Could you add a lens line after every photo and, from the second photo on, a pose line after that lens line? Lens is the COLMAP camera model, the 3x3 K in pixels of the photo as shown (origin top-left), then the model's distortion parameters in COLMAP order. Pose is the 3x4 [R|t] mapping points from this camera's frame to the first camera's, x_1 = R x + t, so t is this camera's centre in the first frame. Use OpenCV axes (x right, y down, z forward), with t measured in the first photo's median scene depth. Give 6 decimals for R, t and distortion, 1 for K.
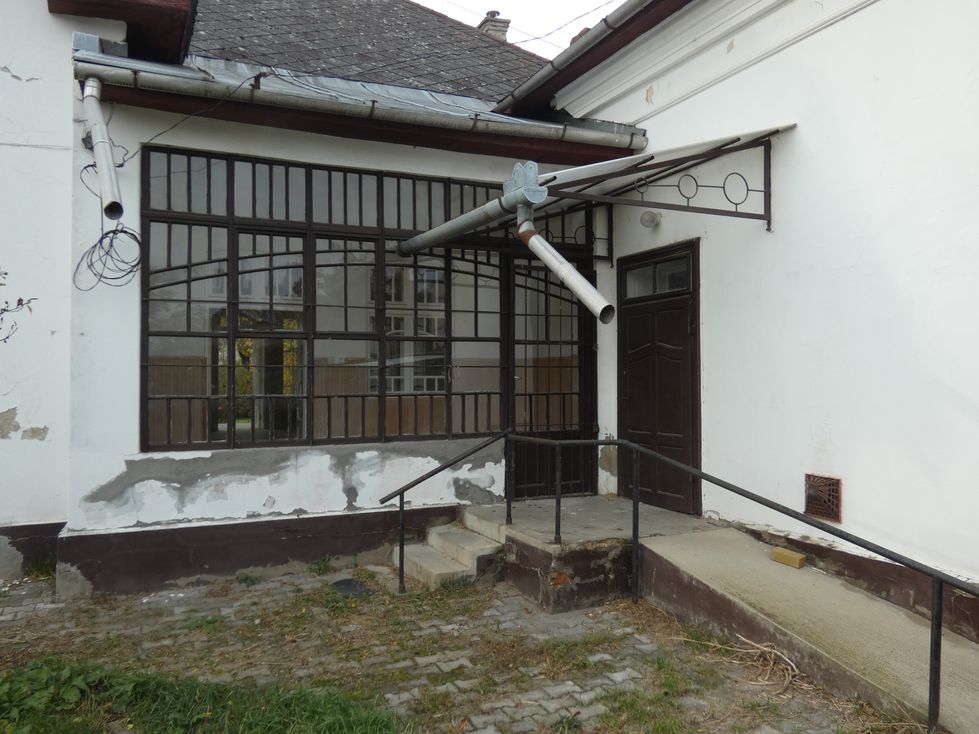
lens RADIAL K [[746.2, 0, 492.6], [0, 746.2, 364.7], [0, 0, 1]] dist [-0.001405, -0.011166]
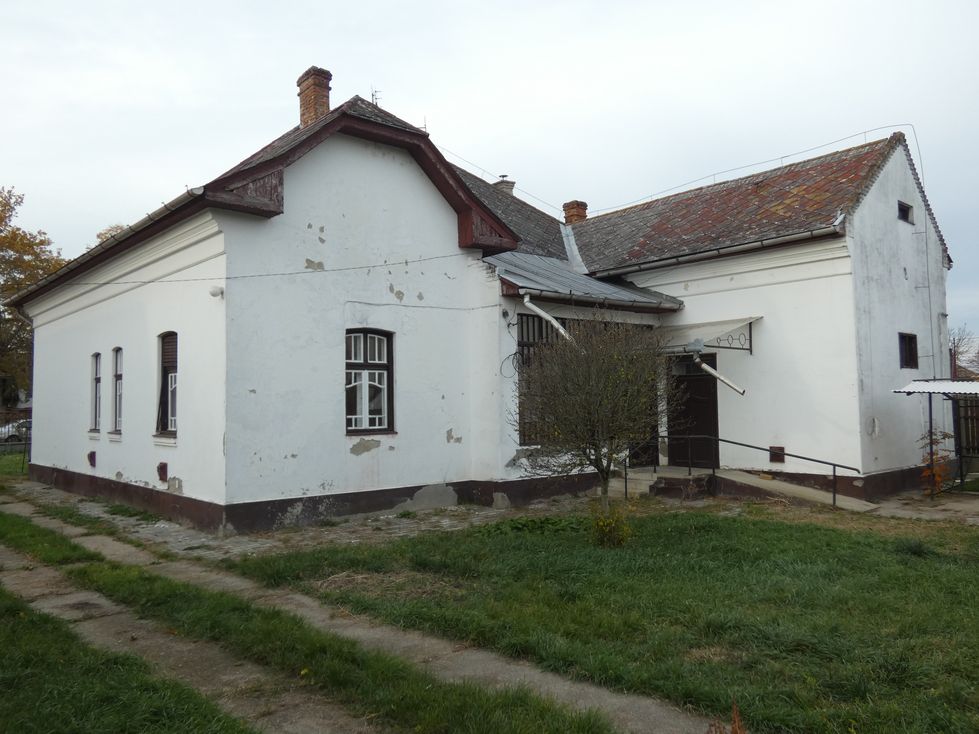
lens RADIAL K [[746.2, 0, 492.6], [0, 746.2, 364.7], [0, 0, 1]] dist [-0.001405, -0.011166]
pose [[0.956082, 0.007300, 0.293009, -1.215226], [0.004957, 0.999144, -0.041067, -0.040162], [-0.293058, 0.040716, 0.955227, -1.186833]]
